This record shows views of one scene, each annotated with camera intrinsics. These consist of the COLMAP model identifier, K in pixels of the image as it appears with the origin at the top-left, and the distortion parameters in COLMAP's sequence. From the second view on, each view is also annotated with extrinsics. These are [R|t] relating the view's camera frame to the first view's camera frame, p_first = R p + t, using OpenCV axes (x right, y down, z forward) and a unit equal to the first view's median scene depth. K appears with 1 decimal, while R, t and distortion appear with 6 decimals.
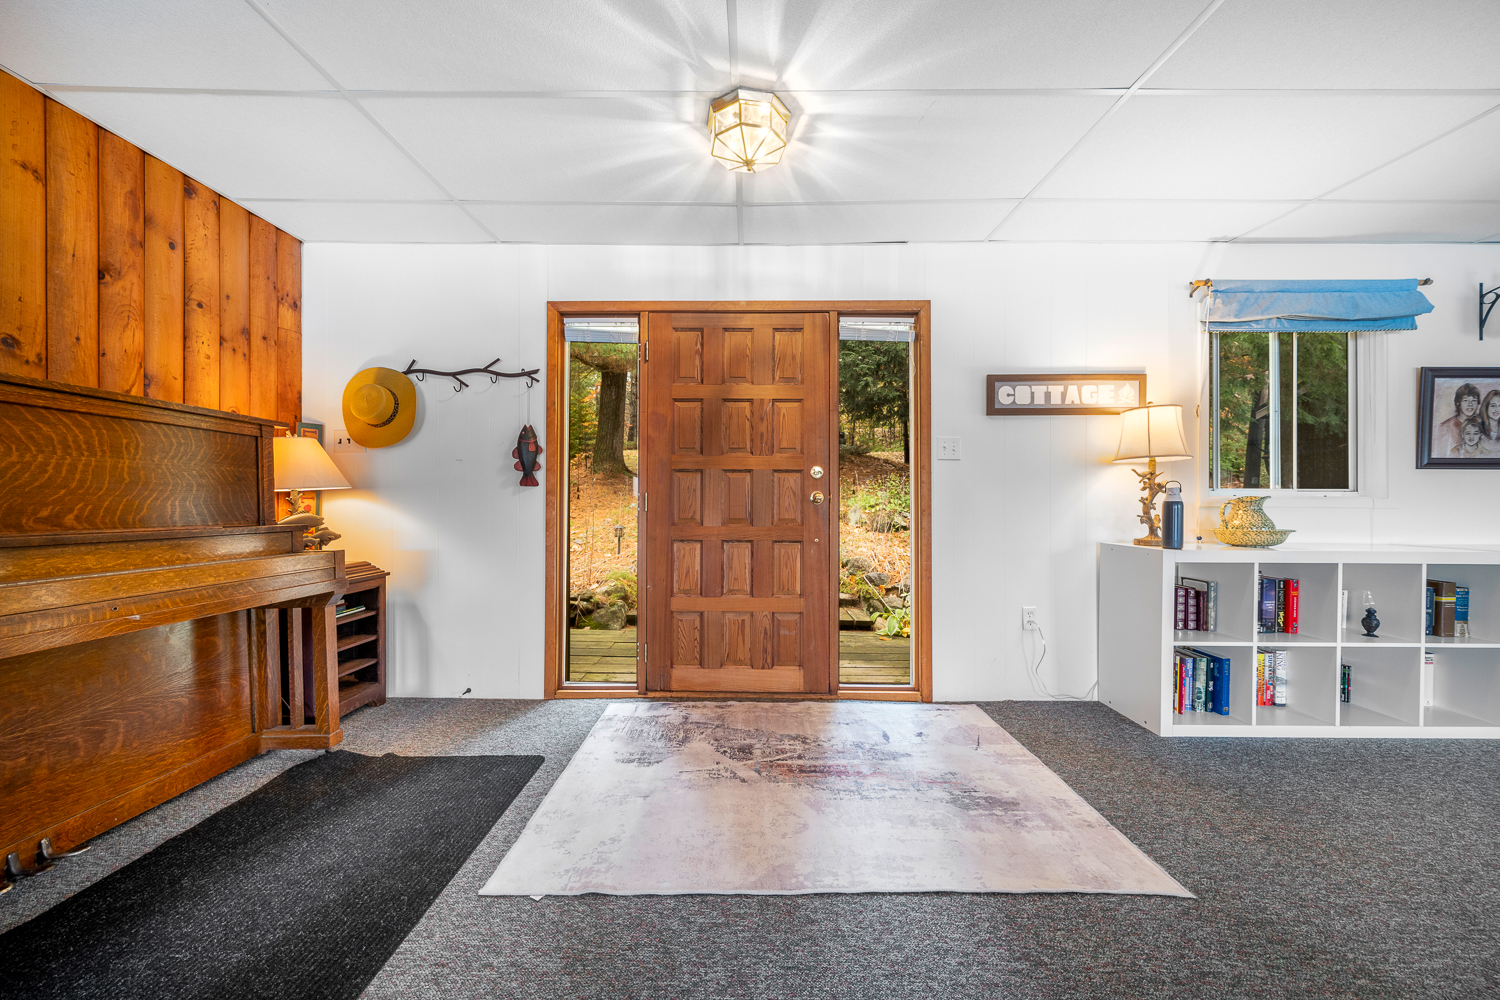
lens RADIAL K [[498.1, 0, 750.0], [0, 498.1, 500.0], [0, 0, 1]] dist [0.000295, -0.000018]
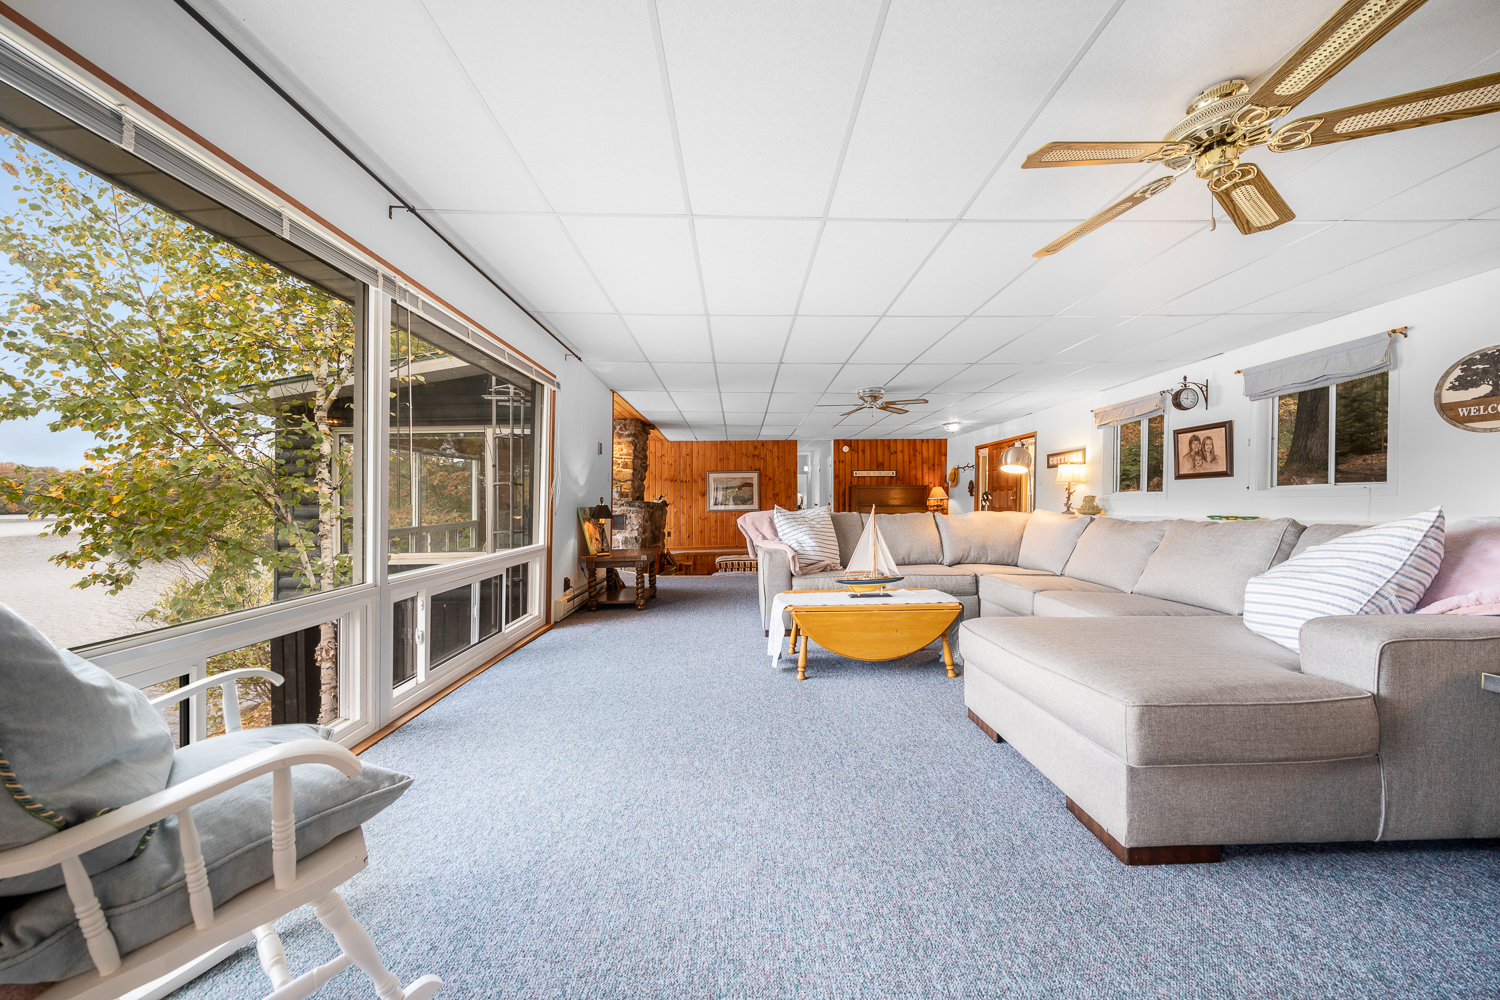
lens RADIAL K [[498.1, 0, 750.0], [0, 498.1, 500.0], [0, 0, 1]] dist [0.000295, -0.000018]
pose [[0.028377, -0.011680, -0.999529, 3.322226], [-0.002030, 0.999929, -0.011742, 0.046296], [0.999595, 0.002362, 0.028352, -0.781080]]
